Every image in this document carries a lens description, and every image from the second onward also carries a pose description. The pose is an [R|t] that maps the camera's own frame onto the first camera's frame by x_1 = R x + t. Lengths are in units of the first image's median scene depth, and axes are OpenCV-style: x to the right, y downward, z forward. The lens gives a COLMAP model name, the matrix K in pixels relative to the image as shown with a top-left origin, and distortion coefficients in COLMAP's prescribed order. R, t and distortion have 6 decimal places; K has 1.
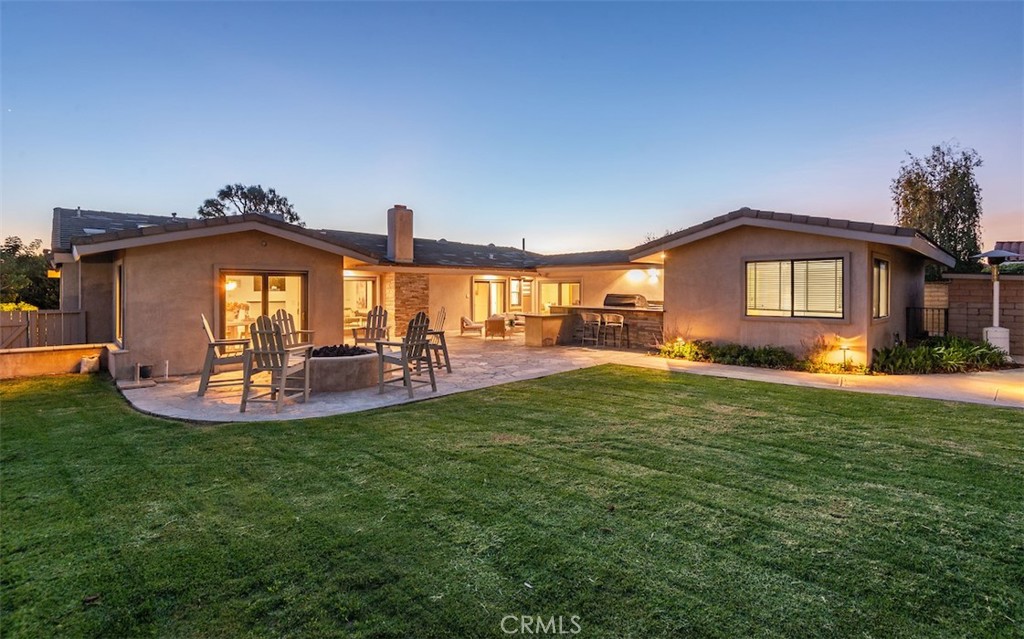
lens RADIAL K [[481.9, 0, 500.8], [0, 481.9, 289.4], [0, 0, 1]] dist [-0.000316, -0.000197]
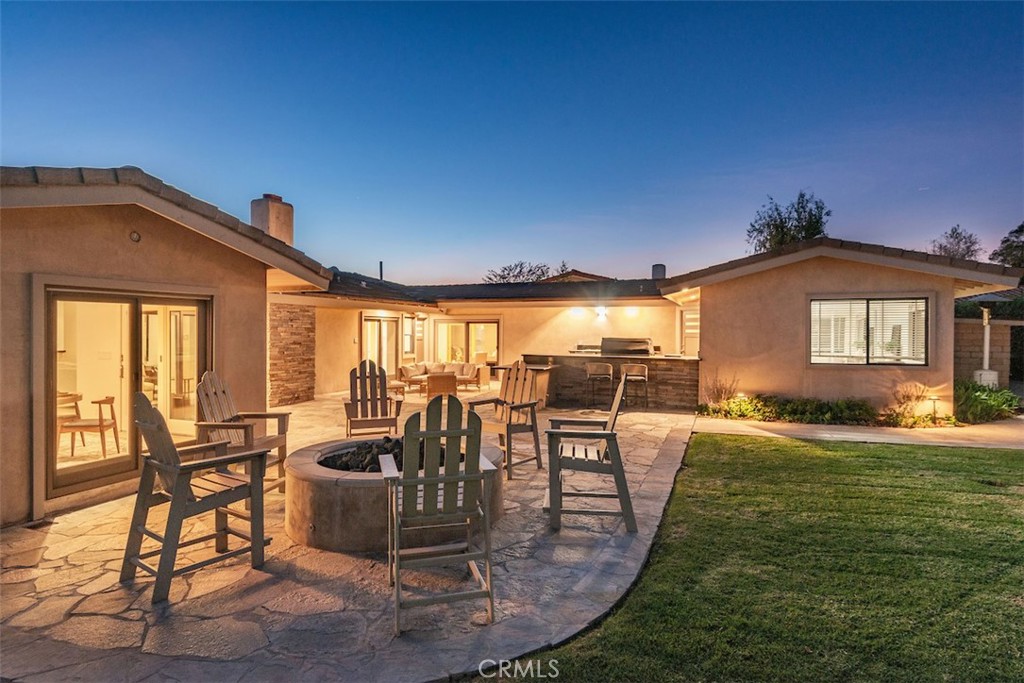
lens RADIAL K [[574.0, 0, 512.7], [0, 574.0, 335.5], [0, 0, 1]] dist [0.028818, -0.003973]
pose [[0.899440, -0.001053, 0.437043, -0.390374], [-0.003084, 0.999957, 0.008755, -0.002255], [-0.437034, -0.009222, 0.899398, 0.303565]]
